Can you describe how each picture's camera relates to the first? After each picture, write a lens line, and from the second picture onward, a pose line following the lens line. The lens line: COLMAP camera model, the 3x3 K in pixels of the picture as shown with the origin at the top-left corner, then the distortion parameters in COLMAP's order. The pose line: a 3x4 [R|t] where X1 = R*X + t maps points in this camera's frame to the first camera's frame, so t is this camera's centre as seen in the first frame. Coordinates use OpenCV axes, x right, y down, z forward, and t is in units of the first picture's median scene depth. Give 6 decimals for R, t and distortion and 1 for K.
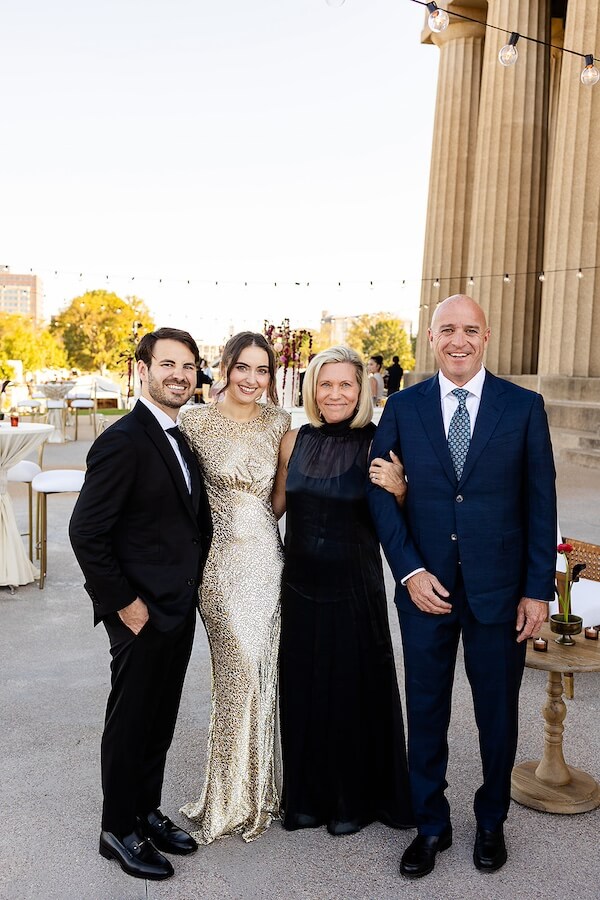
lens RADIAL K [[892.8, 0, 301.8], [0, 892.8, 450.3], [0, 0, 1]] dist [-0.010328, 0.000000]
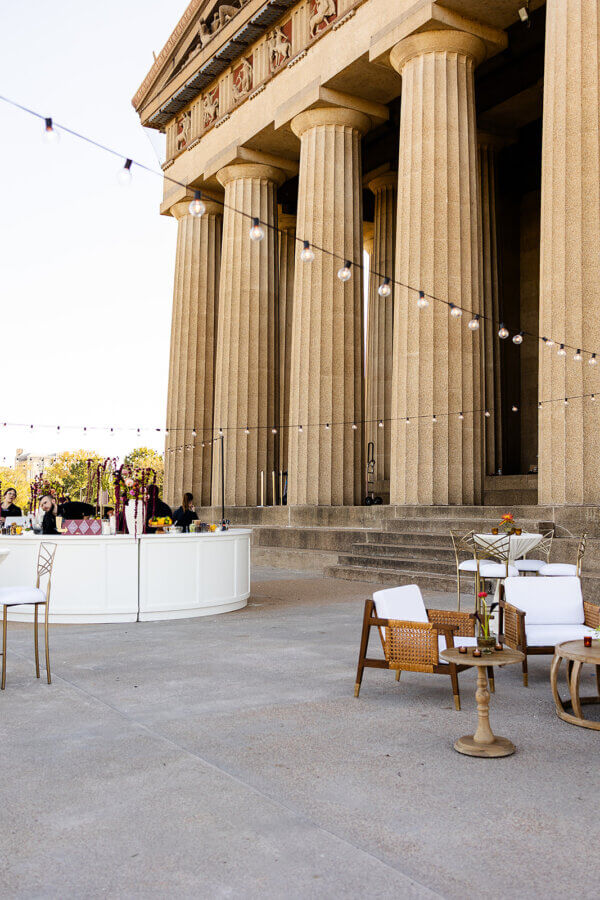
lens RADIAL K [[892.8, 0, 299.2], [0, 892.8, 449.9], [0, 0, 1]] dist [-0.010328, 0.000000]
pose [[0.944698, -0.003920, 0.327919, -0.084514], [0.054120, 0.988082, -0.144100, 0.009388], [-0.323446, 0.153878, 0.933651, -0.071794]]
